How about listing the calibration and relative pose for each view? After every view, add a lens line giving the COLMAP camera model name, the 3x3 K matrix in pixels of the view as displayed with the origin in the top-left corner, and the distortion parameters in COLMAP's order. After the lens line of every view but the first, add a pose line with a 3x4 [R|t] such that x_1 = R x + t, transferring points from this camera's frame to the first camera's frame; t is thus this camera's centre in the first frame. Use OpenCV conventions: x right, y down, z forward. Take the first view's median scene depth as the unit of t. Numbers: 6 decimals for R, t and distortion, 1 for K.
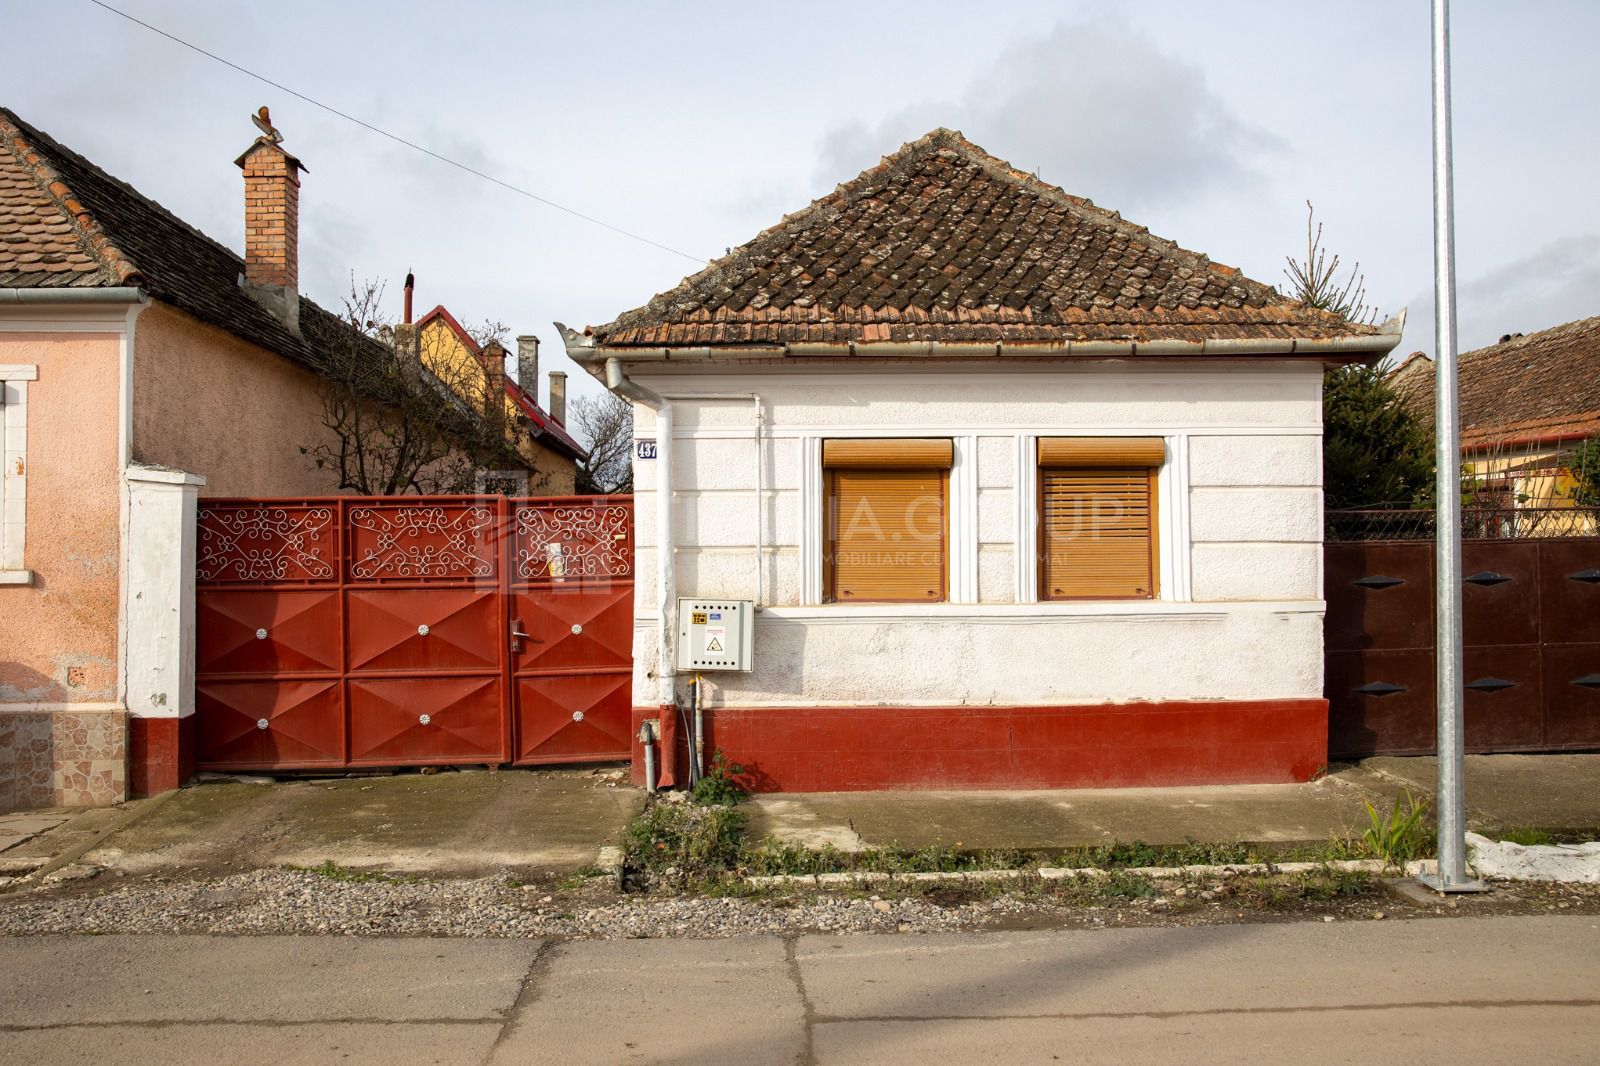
lens RADIAL K [[1276.9, 0, 794.5], [0, 1276.9, 530.6], [0, 0, 1]] dist [-0.075289, 0.029393]
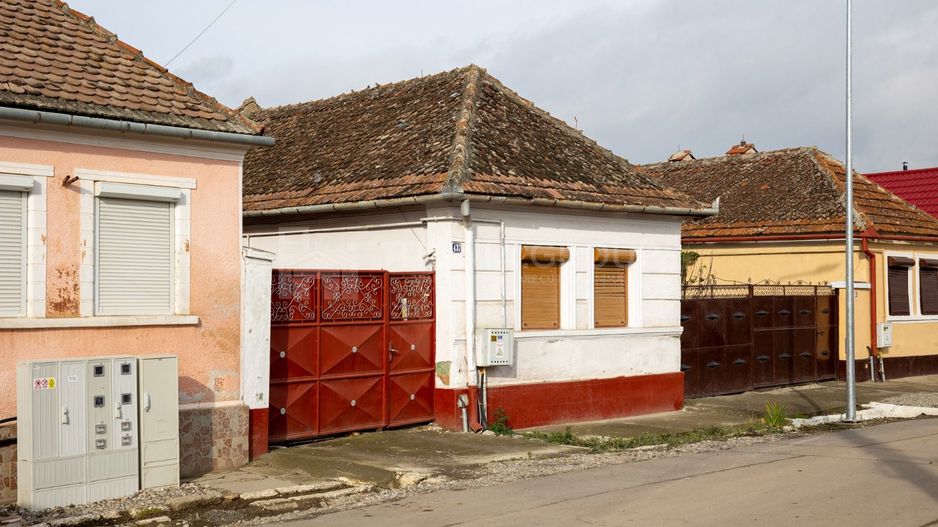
lens RADIAL K [[1190.4, 0, 471.2], [0, 1190.4, 267.5], [0, 0, 1]] dist [0.028573, 0.000000]
pose [[0.731585, 0.022167, 0.681390, -1.274628], [-0.009634, 0.999708, -0.022178, 0.002805], [-0.681682, 0.009661, 0.731585, -0.266668]]
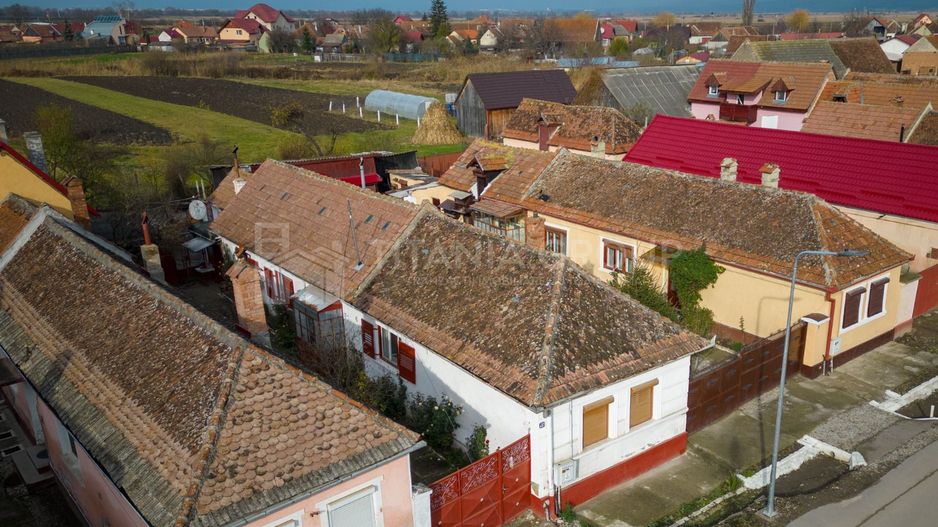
lens RADIAL K [[812.1, 0, 549.5], [0, 812.1, 330.6], [0, 0, 1]] dist [0.073303, -0.056977]
pose [[0.786706, -0.222265, 0.575927, -1.210565], [-0.001874, 0.932071, 0.362270, -1.014160], [-0.617325, -0.286080, 0.732850, -0.414339]]
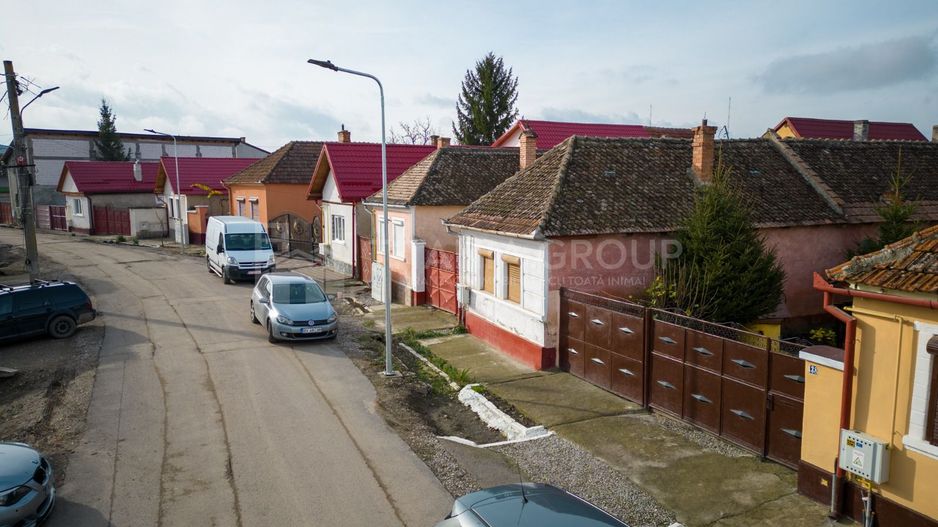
lens RADIAL K [[643.2, 0, 470.3], [0, 643.2, 263.1], [0, 0, 1]] dist [0.003622, 0.000815]
pose [[0.368616, 0.126089, -0.920991, 1.822544], [0.003822, 0.990544, 0.137141, -0.295231], [0.929574, -0.054072, 0.364649, 0.269499]]
